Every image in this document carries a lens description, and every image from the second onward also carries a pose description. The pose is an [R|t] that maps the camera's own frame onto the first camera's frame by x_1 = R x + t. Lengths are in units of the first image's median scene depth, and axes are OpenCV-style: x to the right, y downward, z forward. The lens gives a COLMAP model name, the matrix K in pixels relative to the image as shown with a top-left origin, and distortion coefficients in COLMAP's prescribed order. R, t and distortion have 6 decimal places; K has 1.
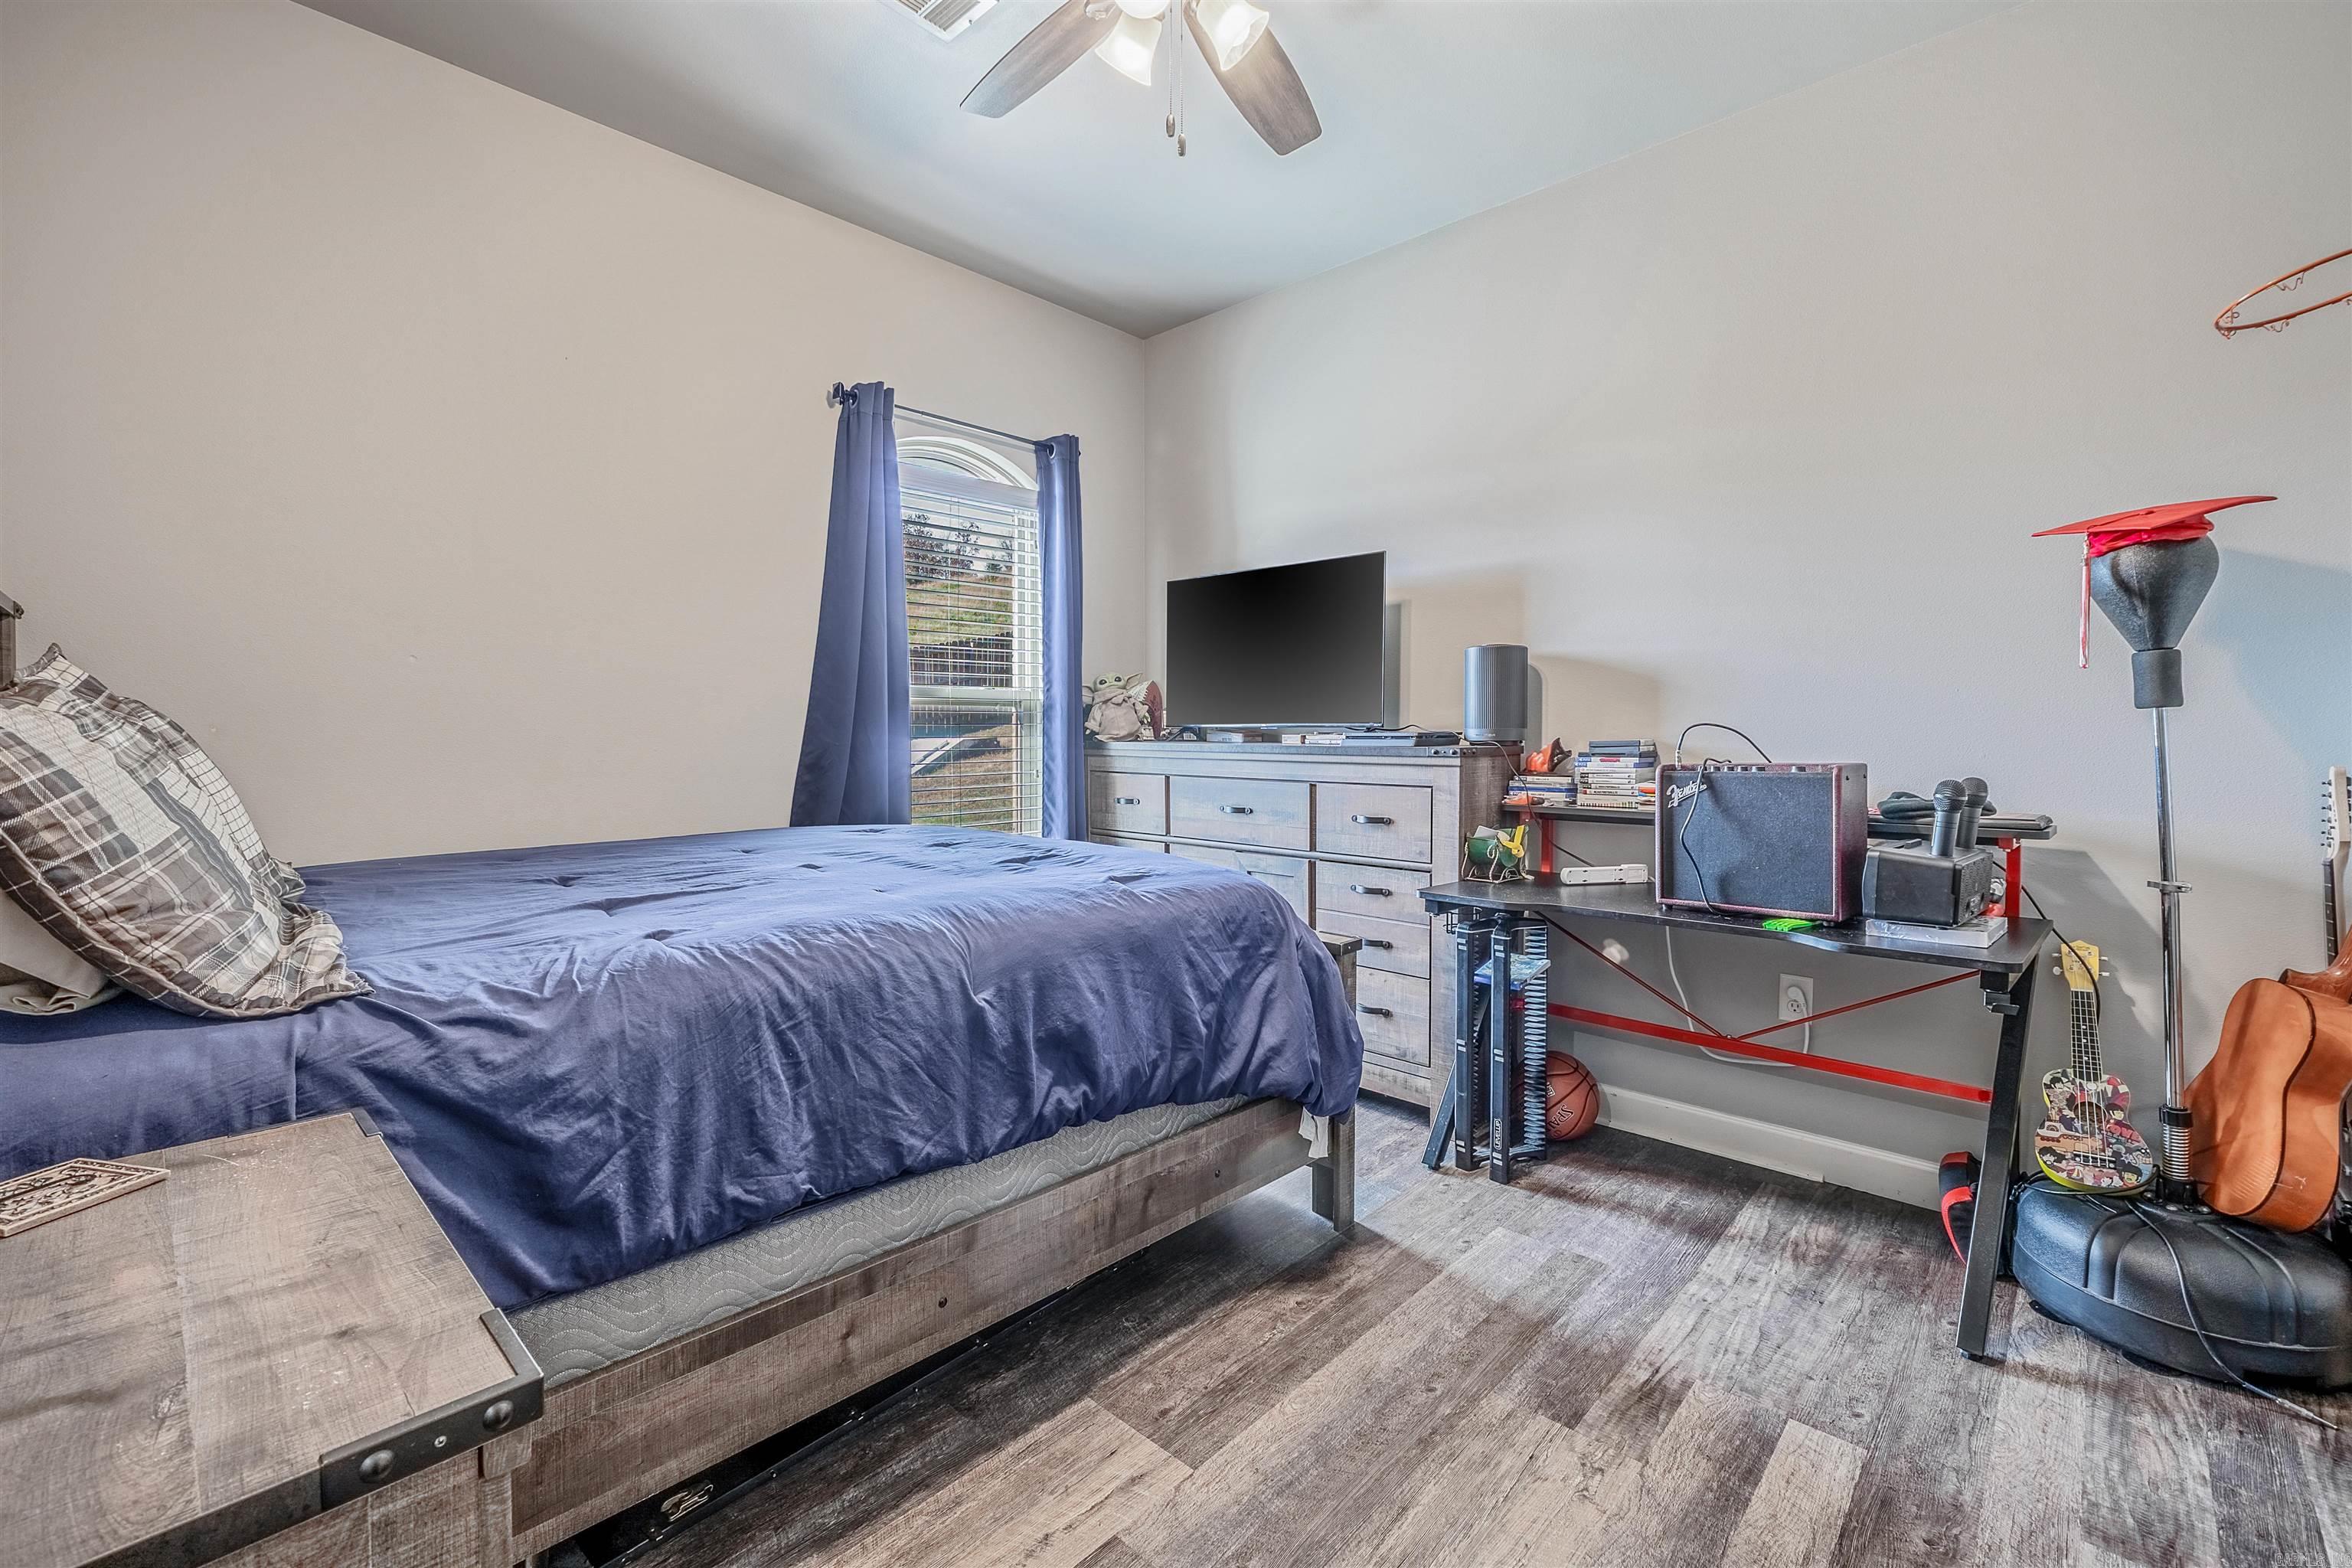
lens RADIAL K [[1006.5, 0, 1170.0], [0, 1006.5, 777.5], [0, 0, 1]] dist [-0.001780, -0.000377]
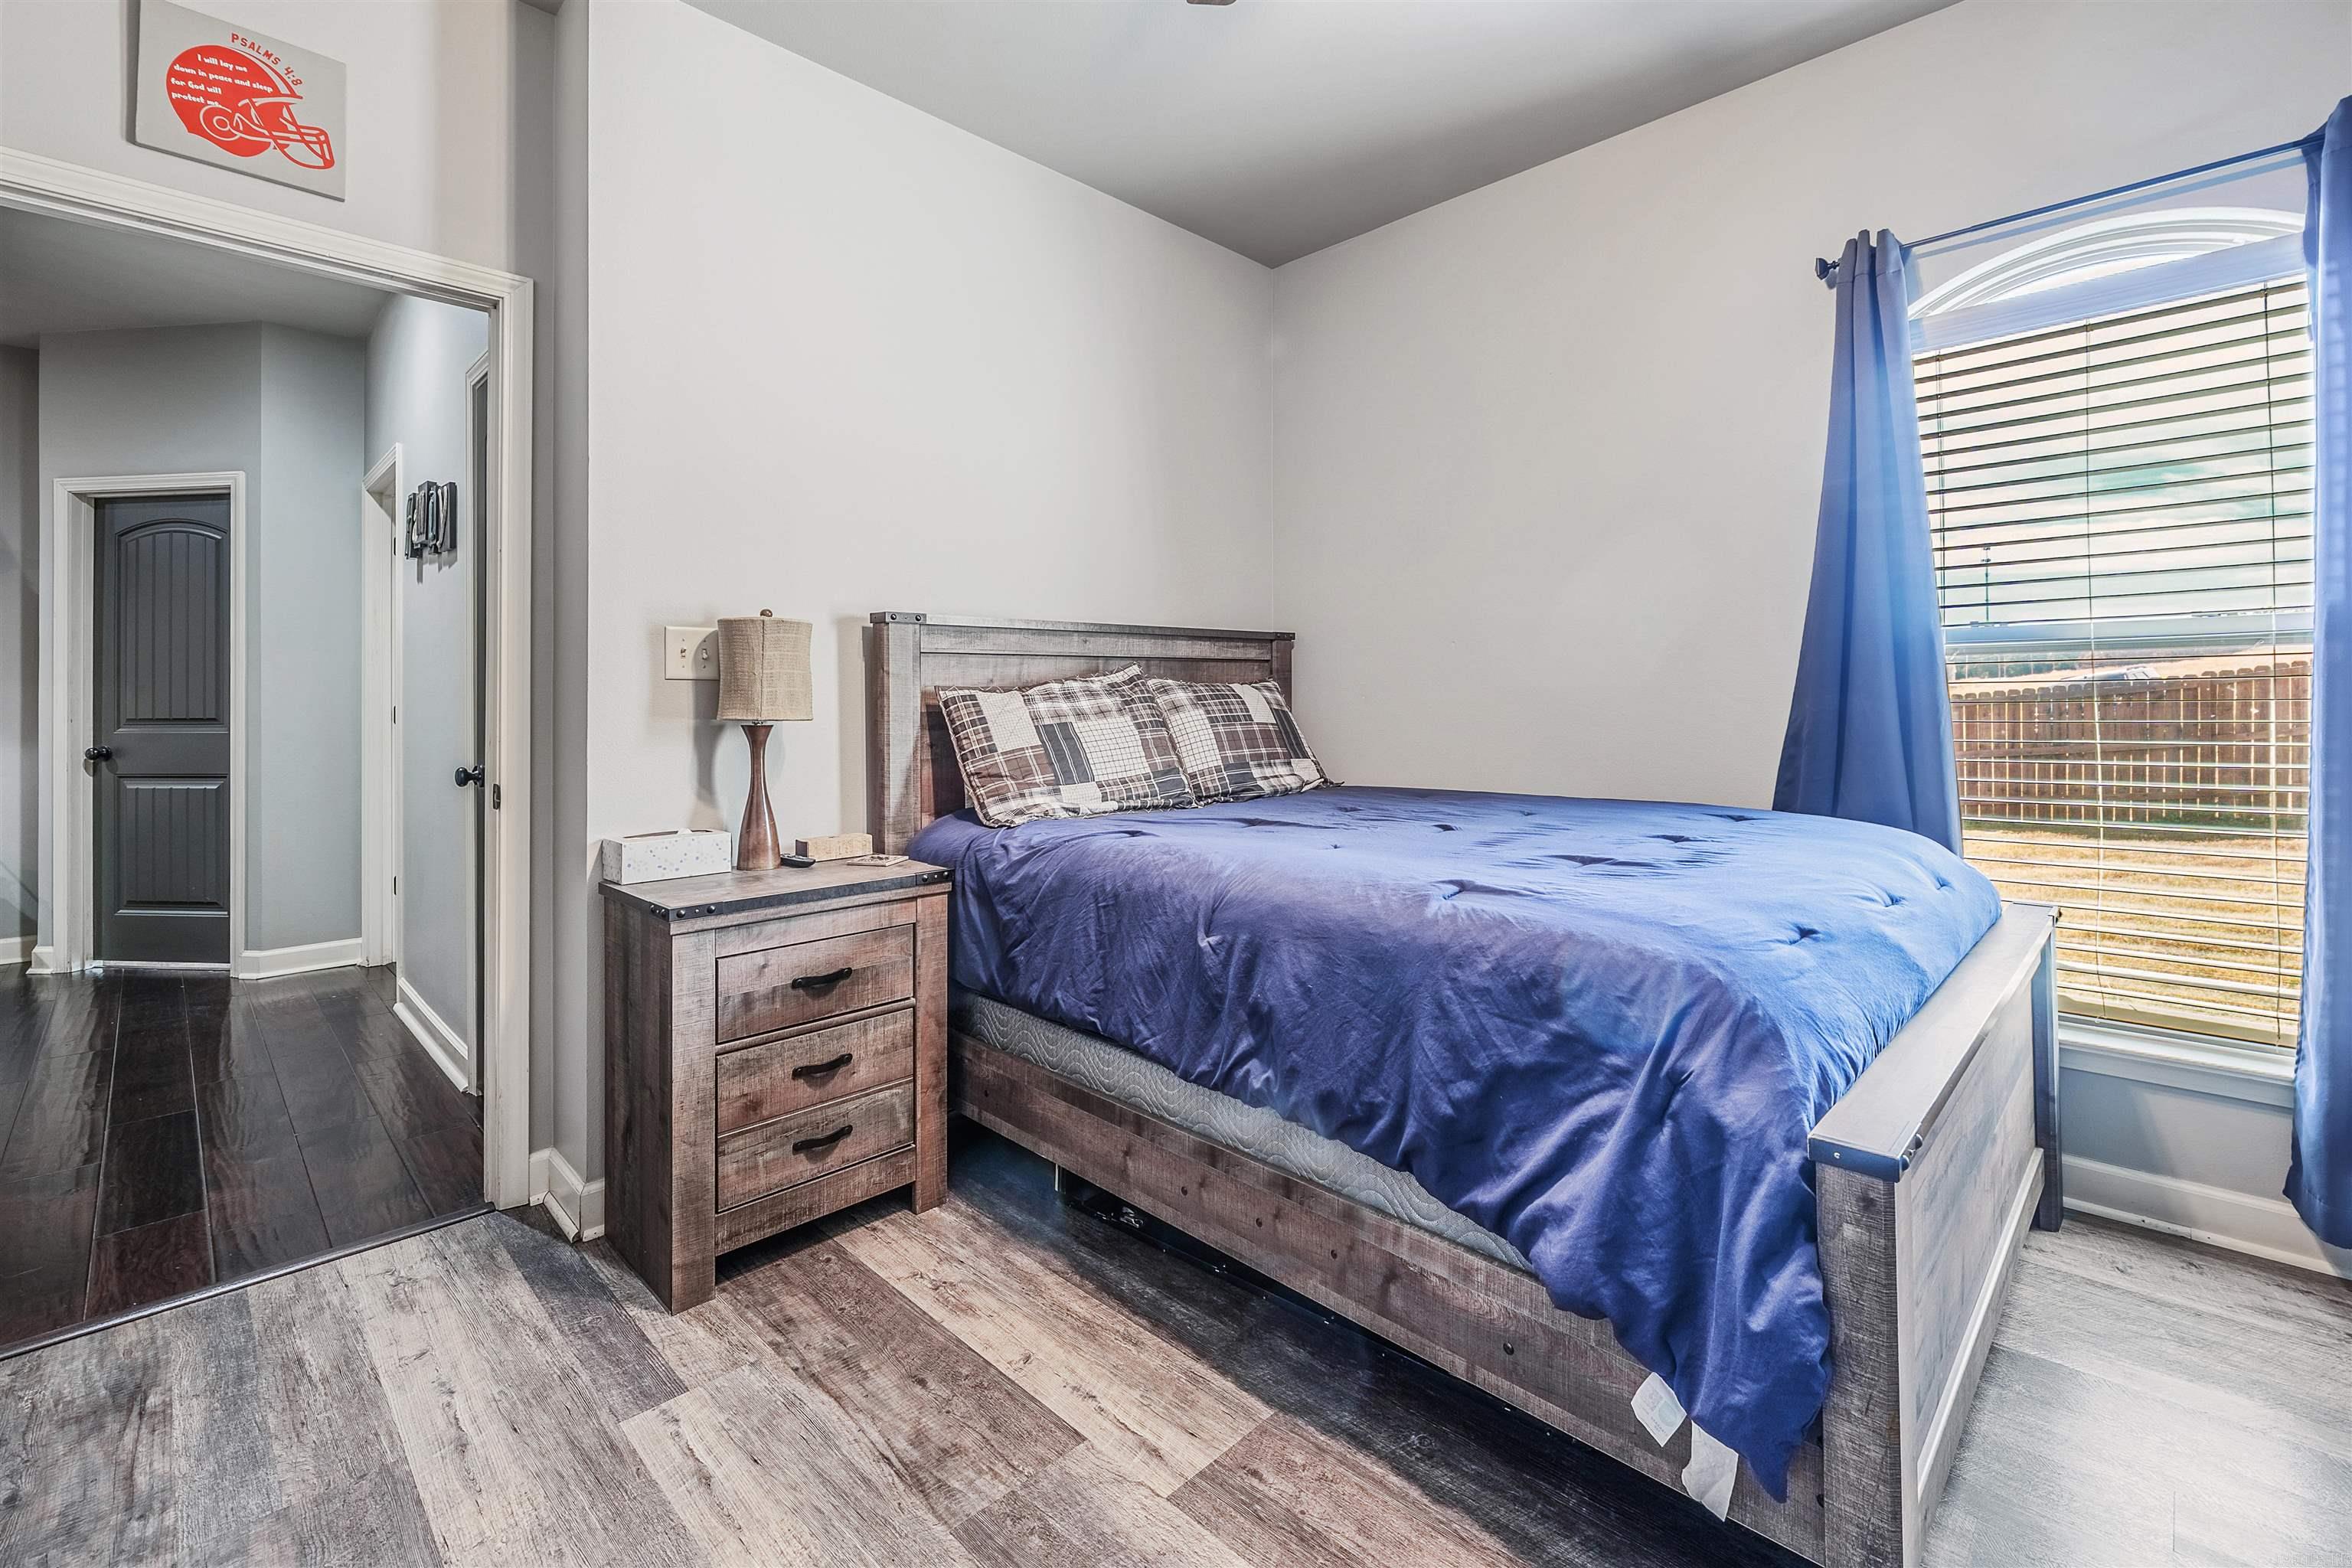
lens RADIAL K [[1013.5, 0, 1174.2], [0, 1013.5, 712.0], [0, 0, 1]] dist [-0.000523, 0.000102]
pose [[-0.018540, 0.008239, -0.999794, 0.876423], [-0.045134, 0.998940, 0.009069, -0.039088], [0.998809, 0.045292, -0.018148, 0.915090]]
